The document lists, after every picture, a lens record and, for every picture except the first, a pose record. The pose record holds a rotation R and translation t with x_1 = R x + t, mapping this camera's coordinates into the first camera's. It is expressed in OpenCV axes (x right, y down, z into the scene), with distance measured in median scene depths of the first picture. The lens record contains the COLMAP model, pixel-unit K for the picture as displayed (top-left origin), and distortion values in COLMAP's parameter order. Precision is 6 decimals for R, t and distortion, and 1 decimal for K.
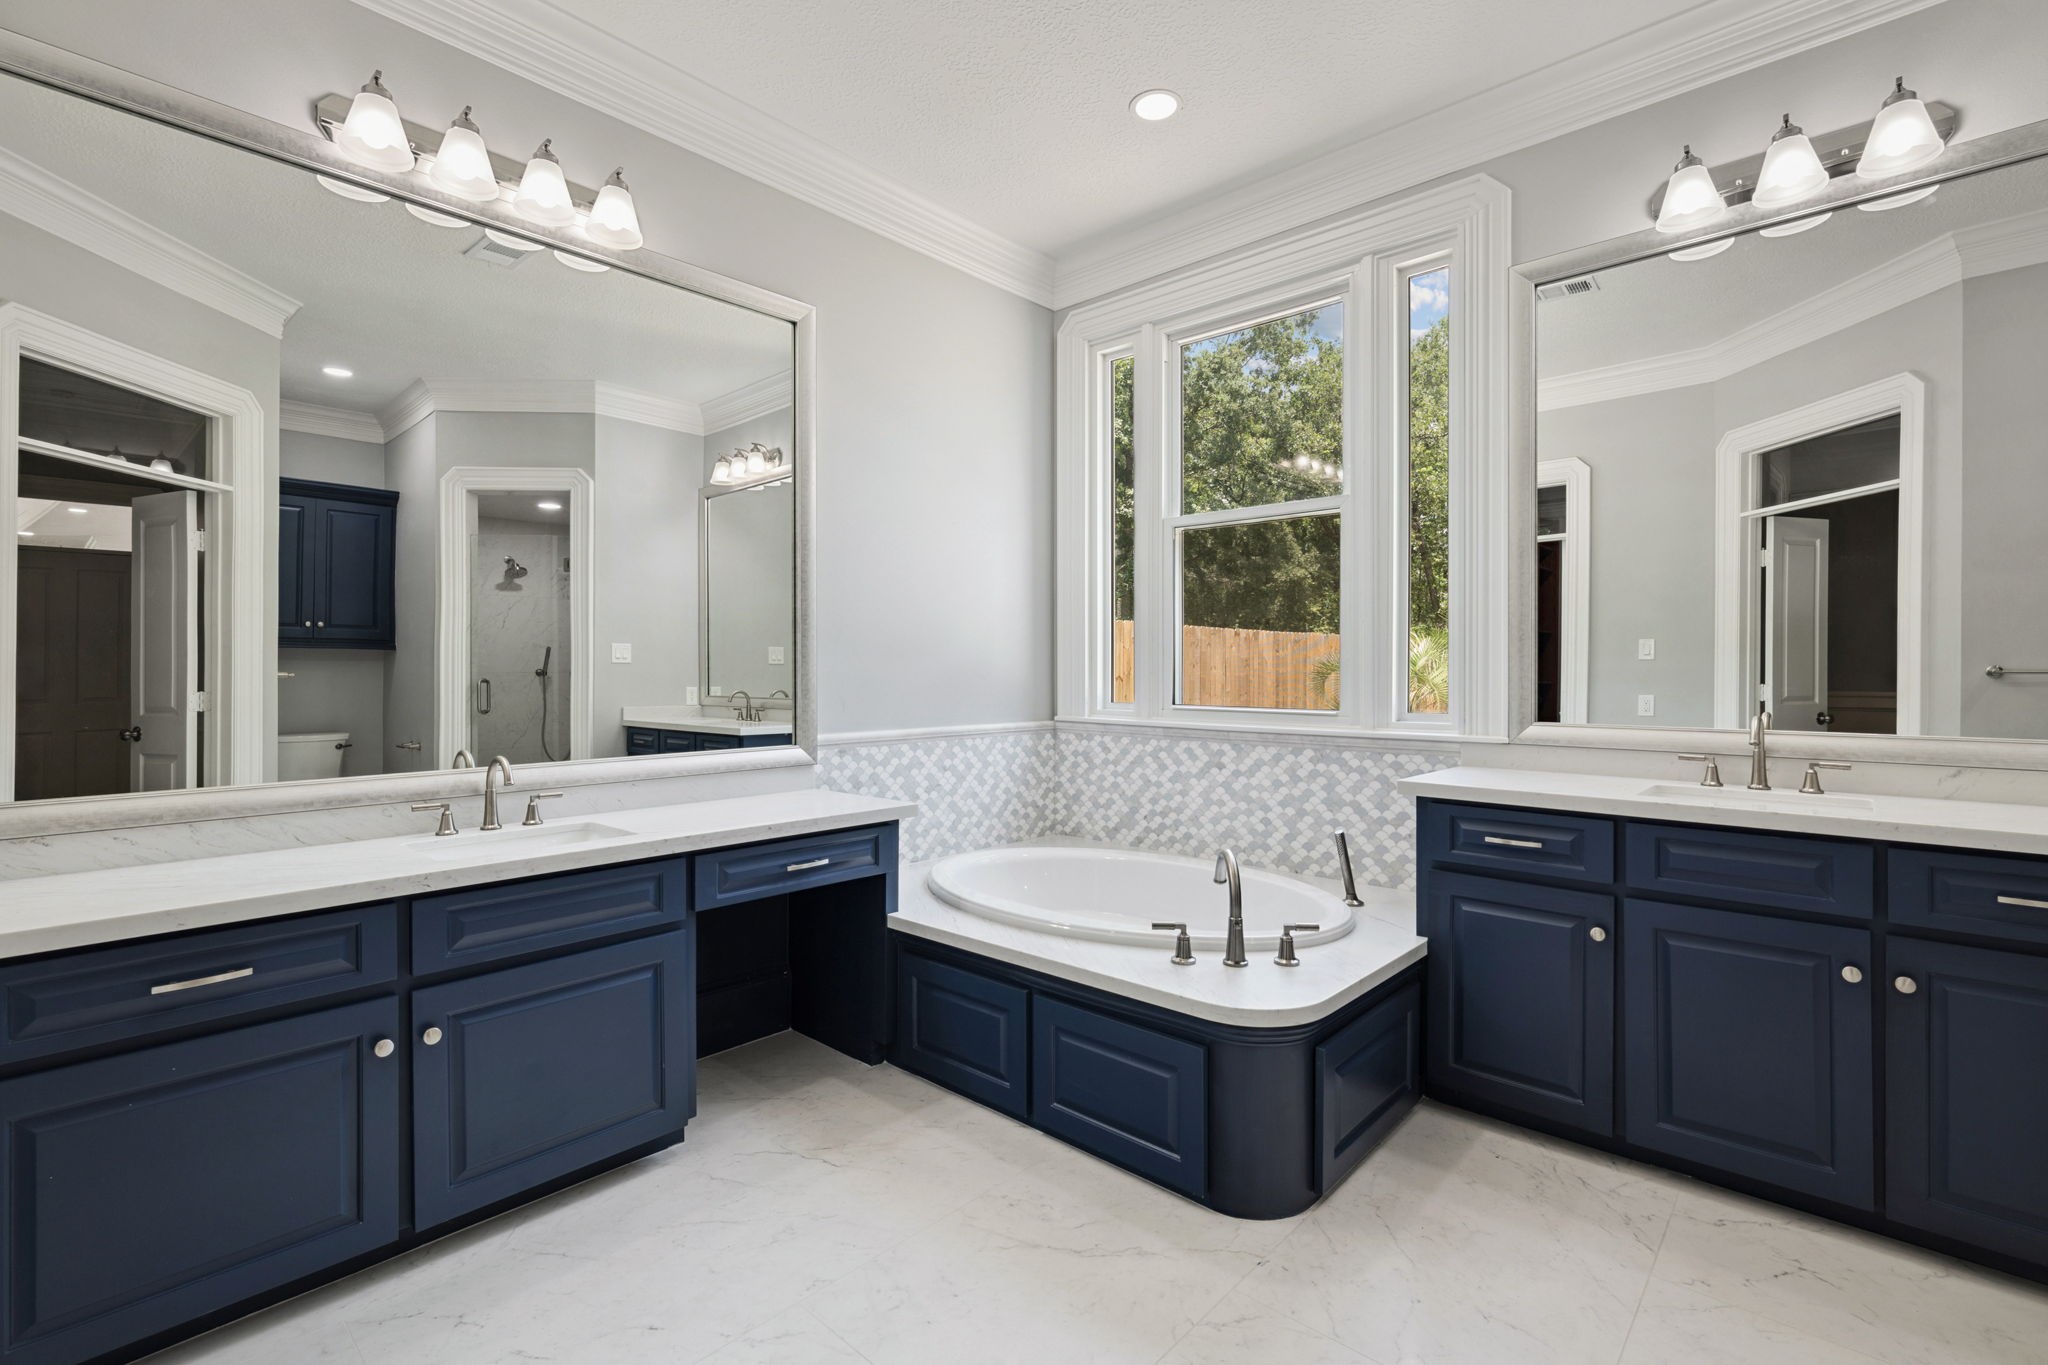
lens RADIAL K [[910.2, 0, 1010.2], [0, 910.2, 683.9], [0, 0, 1]] dist [-0.001211, -0.000097]
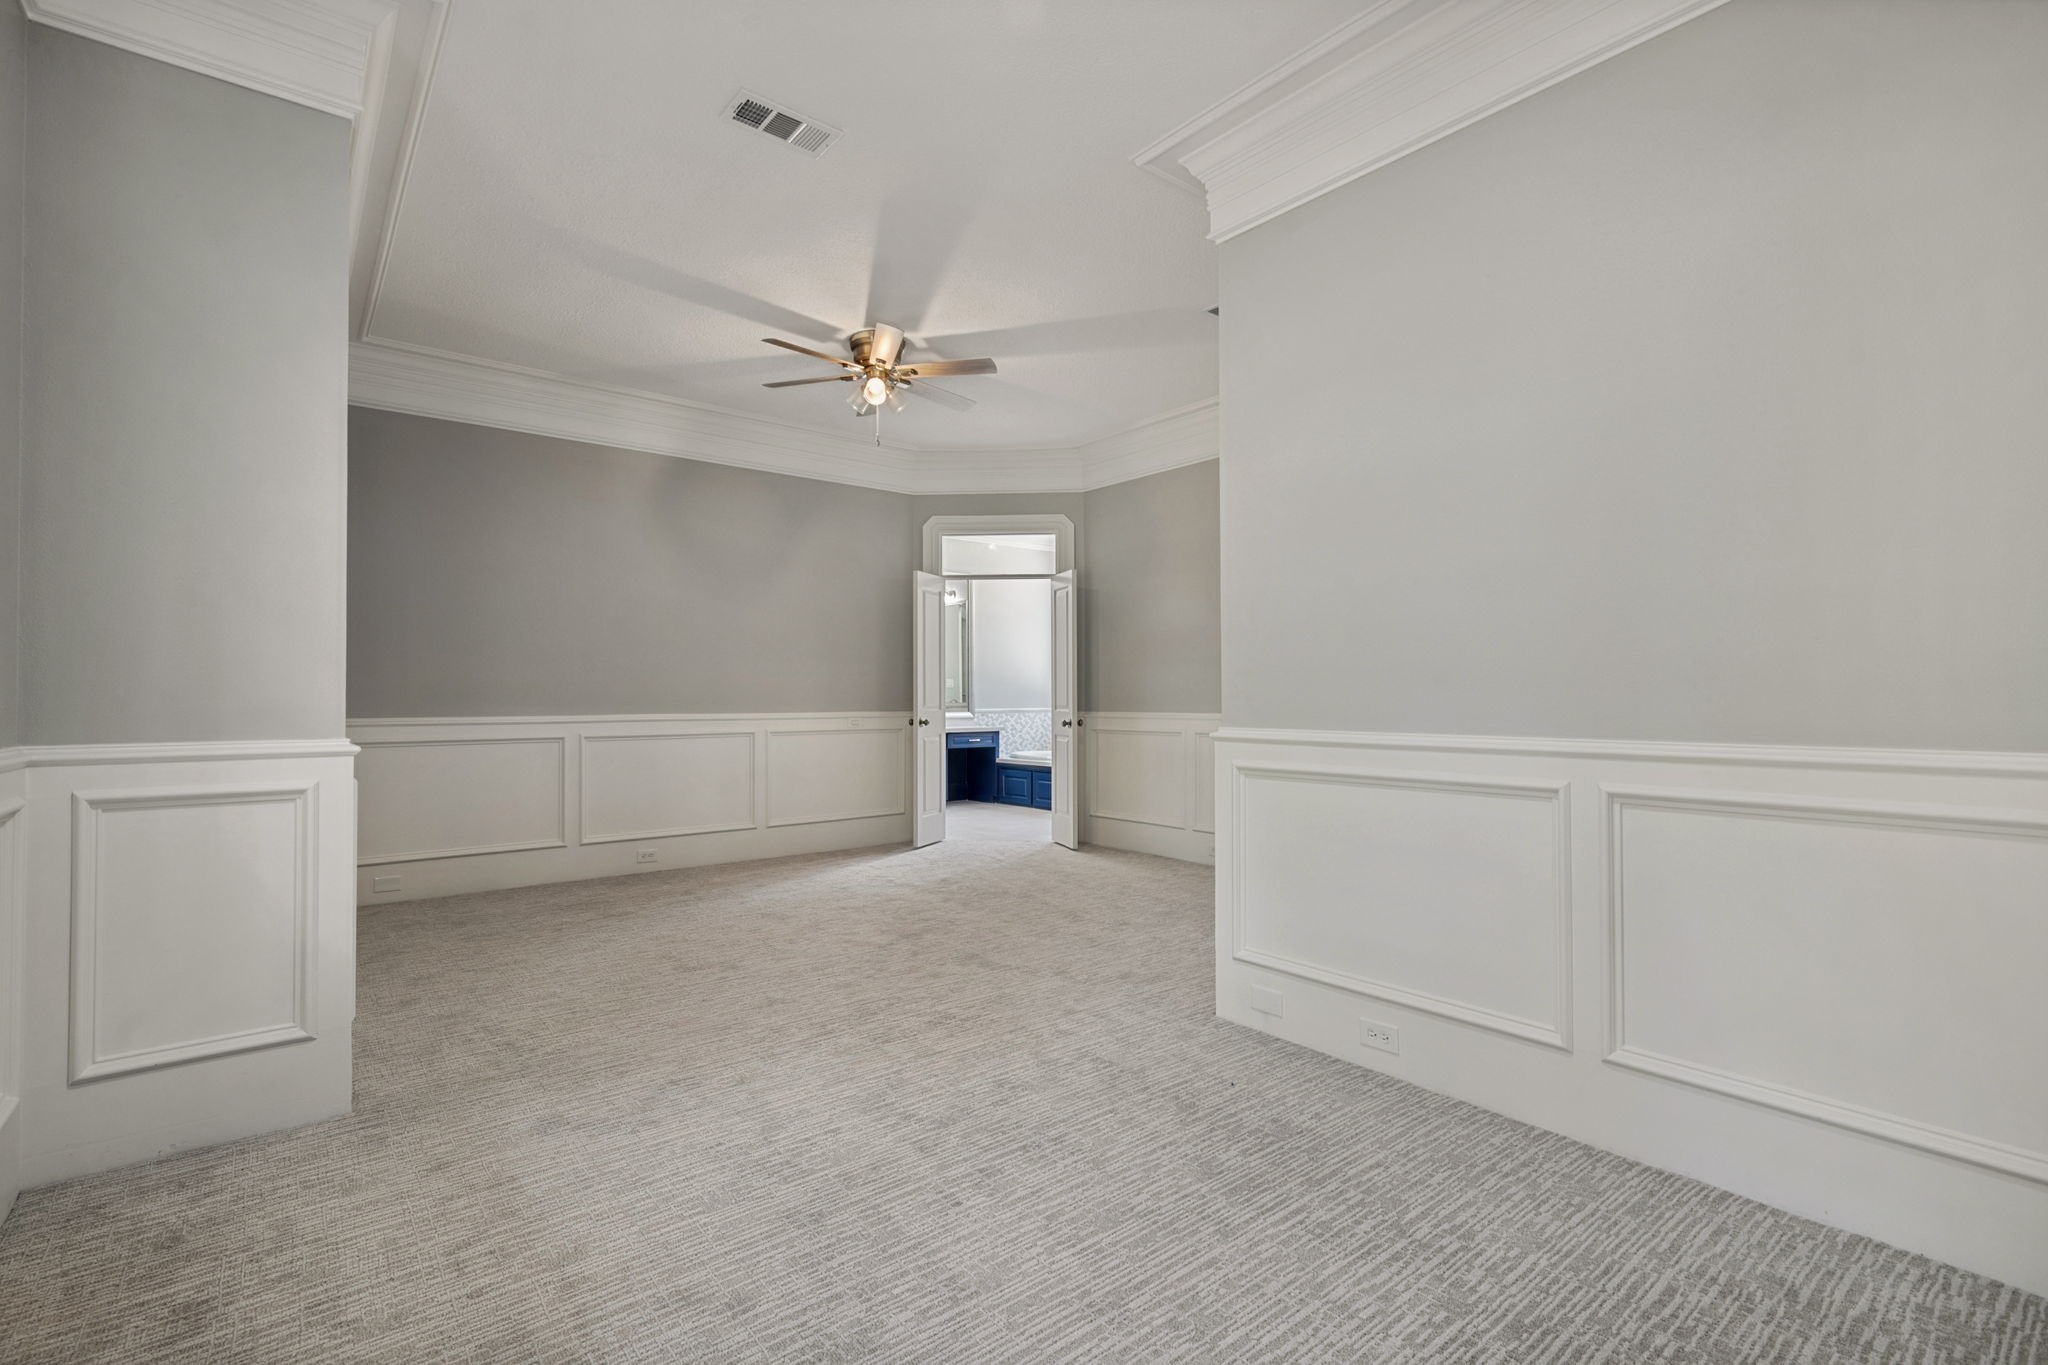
lens RADIAL K [[910.2, 0, 1010.2], [0, 910.2, 683.9], [0, 0, 1]] dist [-0.001211, -0.000097]
pose [[0.989389, -0.001231, -0.145284, 0.348845], [-0.002173, 0.999727, -0.023270, 0.039209], [0.145273, 0.023339, 0.989116, -2.007747]]
